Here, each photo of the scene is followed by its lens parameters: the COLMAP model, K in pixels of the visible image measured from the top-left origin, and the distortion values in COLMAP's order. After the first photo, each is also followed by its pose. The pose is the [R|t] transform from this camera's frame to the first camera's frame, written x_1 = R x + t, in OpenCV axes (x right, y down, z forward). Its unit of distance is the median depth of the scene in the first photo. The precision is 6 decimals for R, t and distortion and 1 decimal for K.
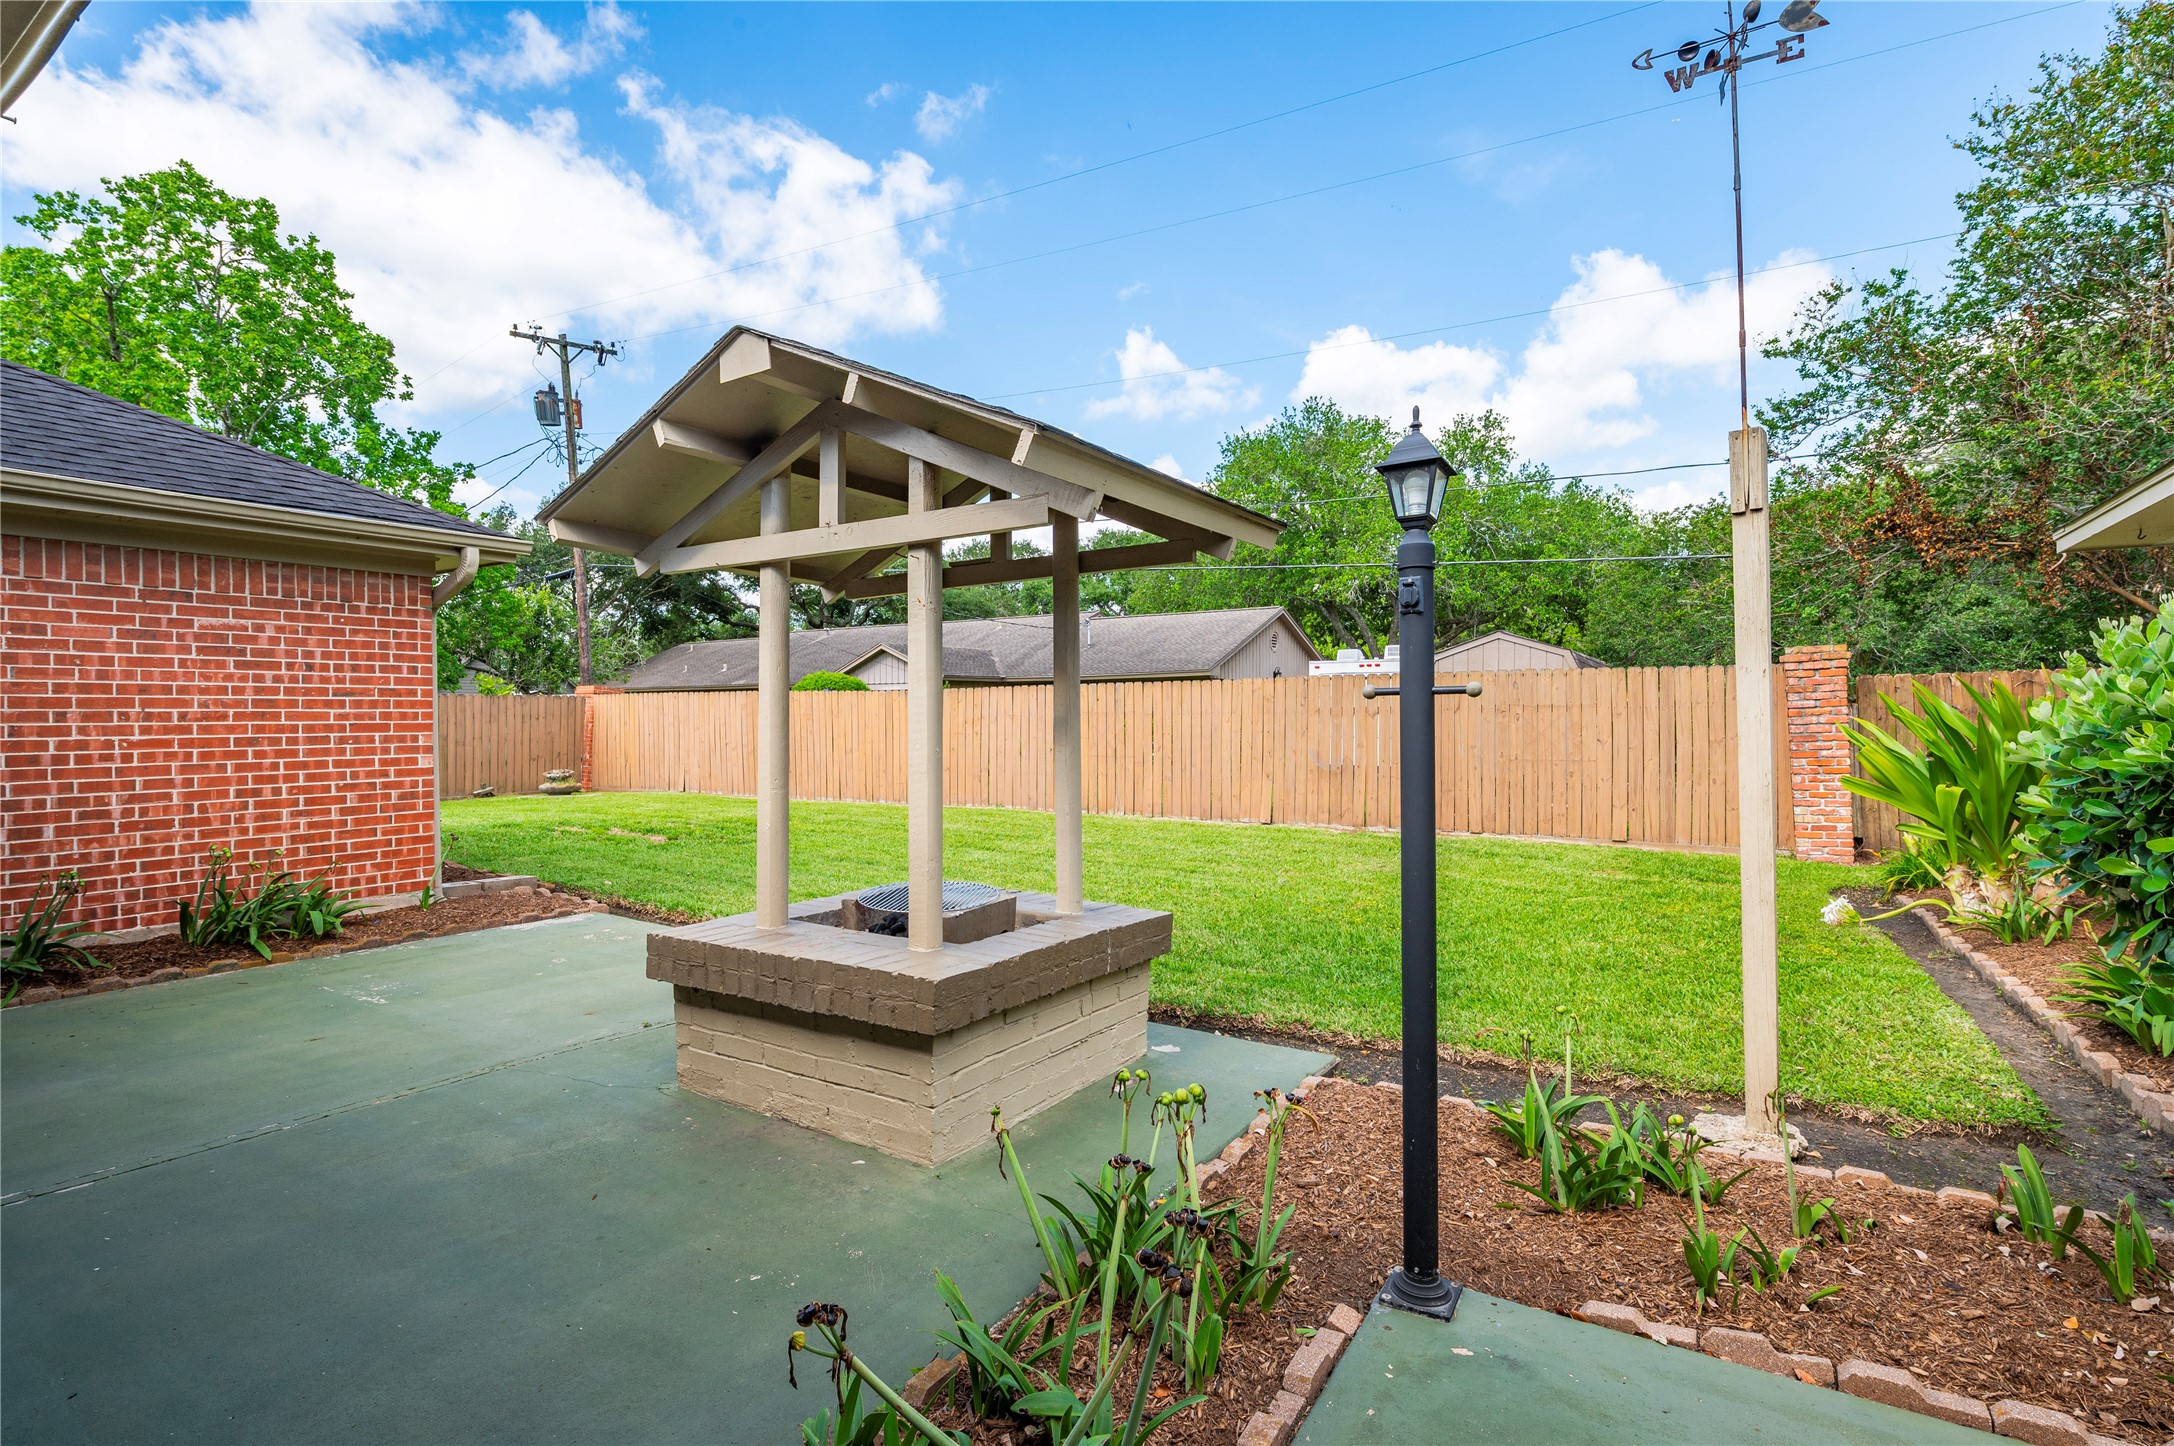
lens RADIAL K [[997.9, 0, 1087.0], [0, 997.9, 723.0], [0, 0, 1]] dist [-0.000088, 0.000100]
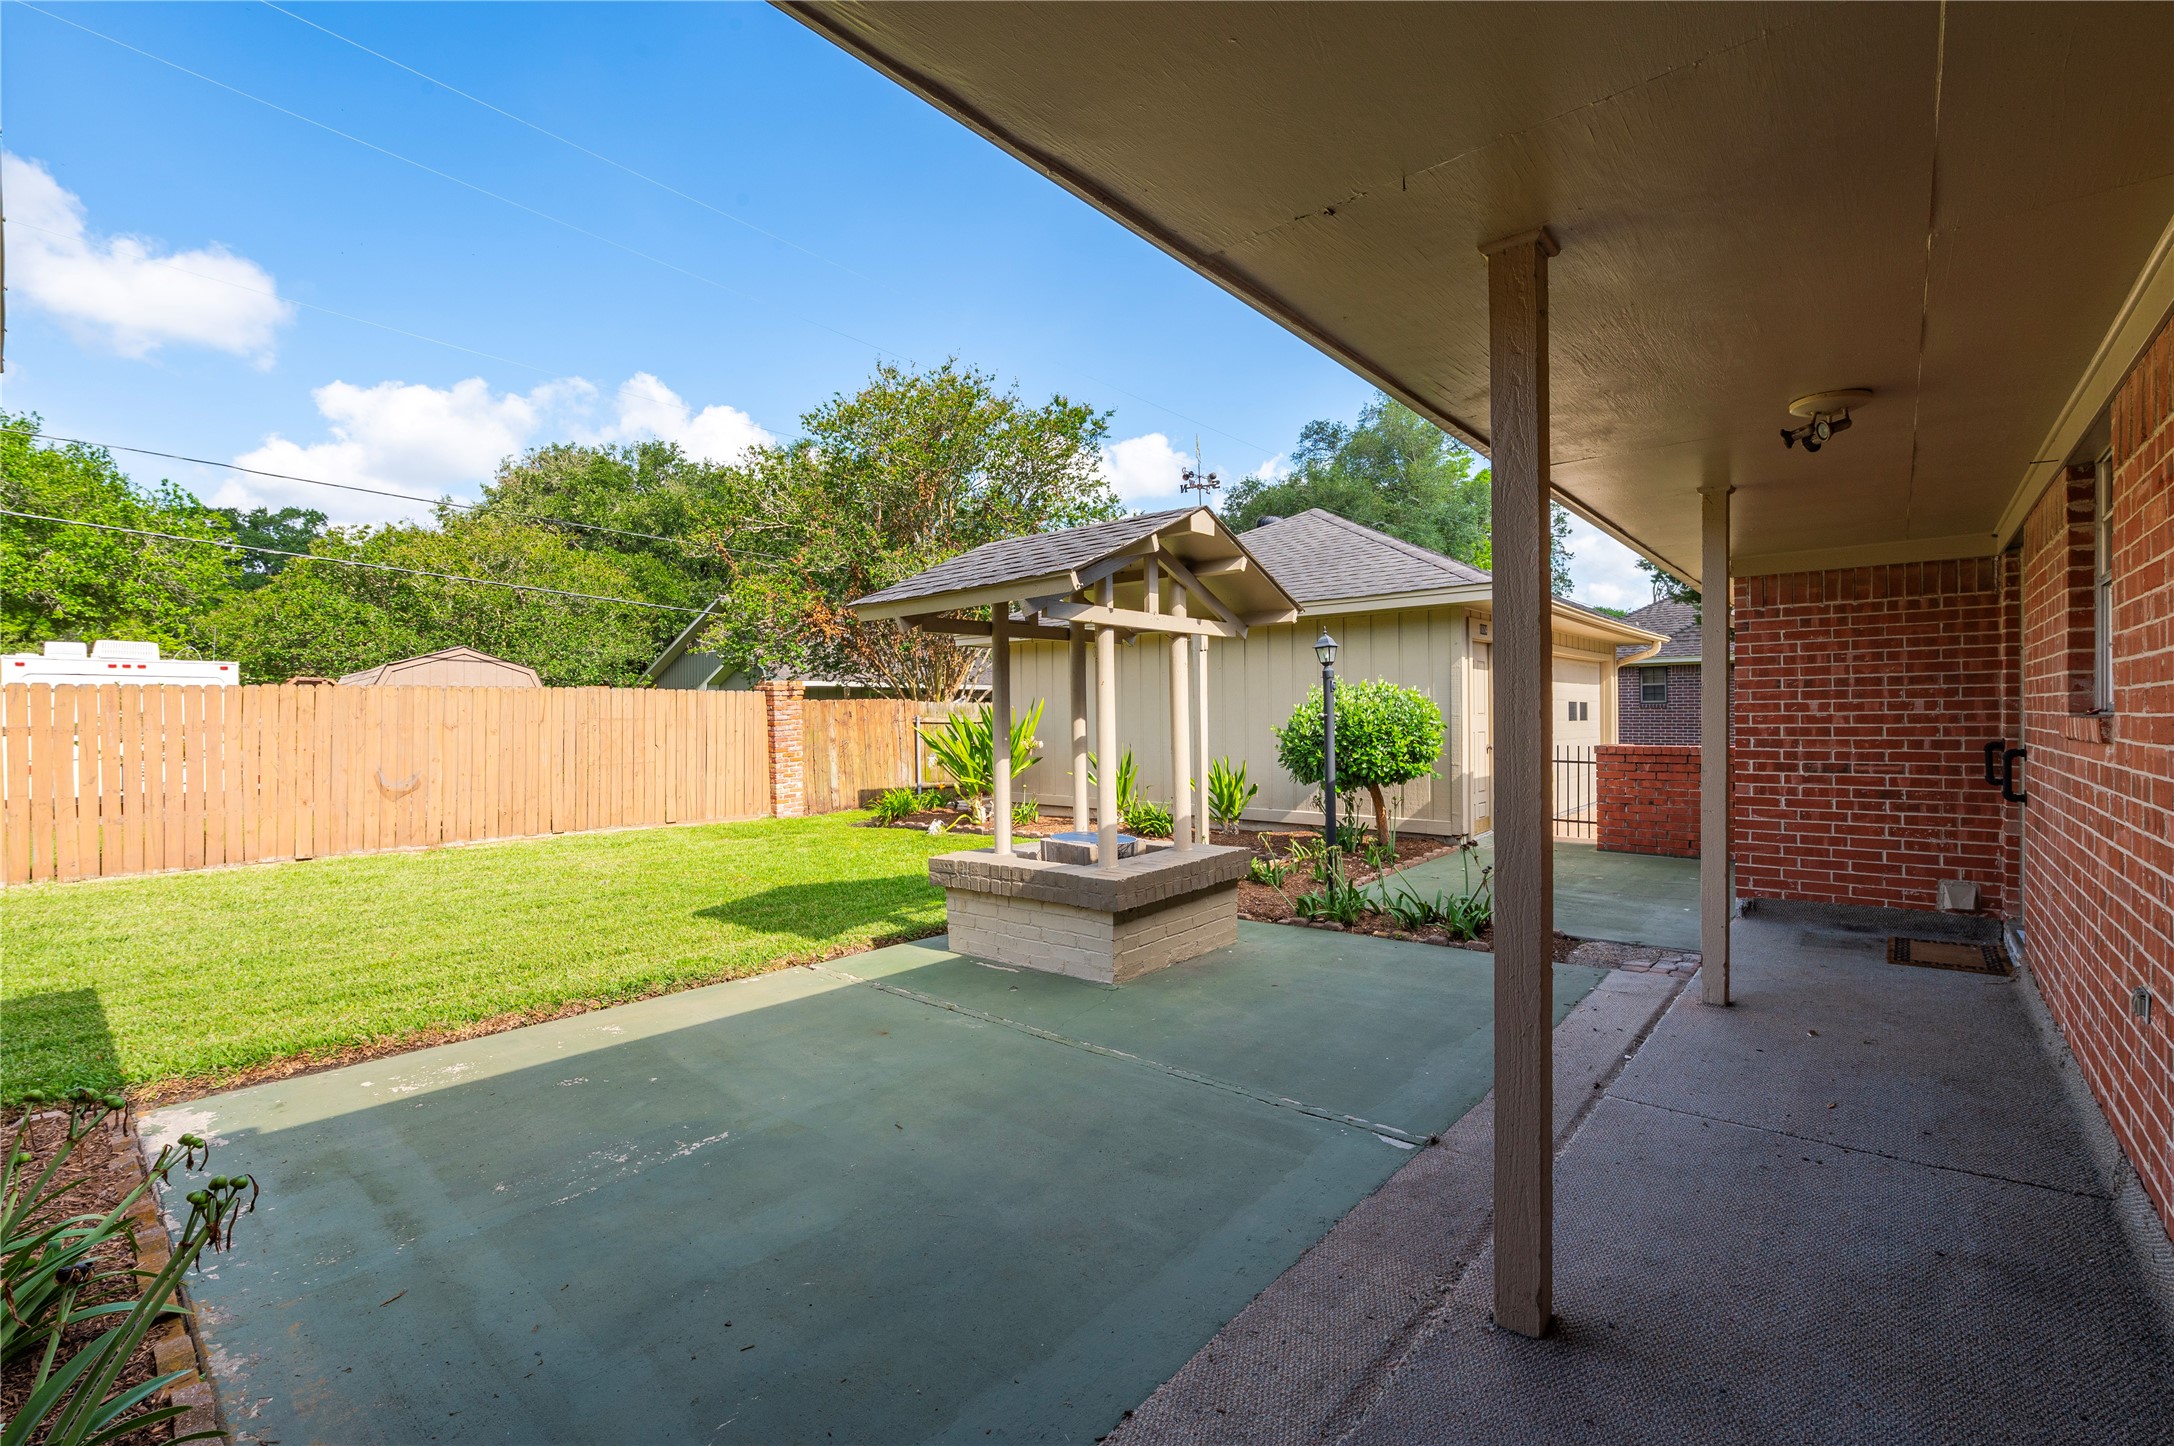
lens RADIAL K [[923.2, 0, 1087.0], [0, 923.2, 723.0], [0, 0, 1]] dist [-0.002337, -0.000276]
pose [[0.146594, -0.002900, 0.989193, -1.661601], [0.014726, 0.999891, 0.000749, -0.014133], [-0.989087, 0.014457, 0.146620, 0.807518]]
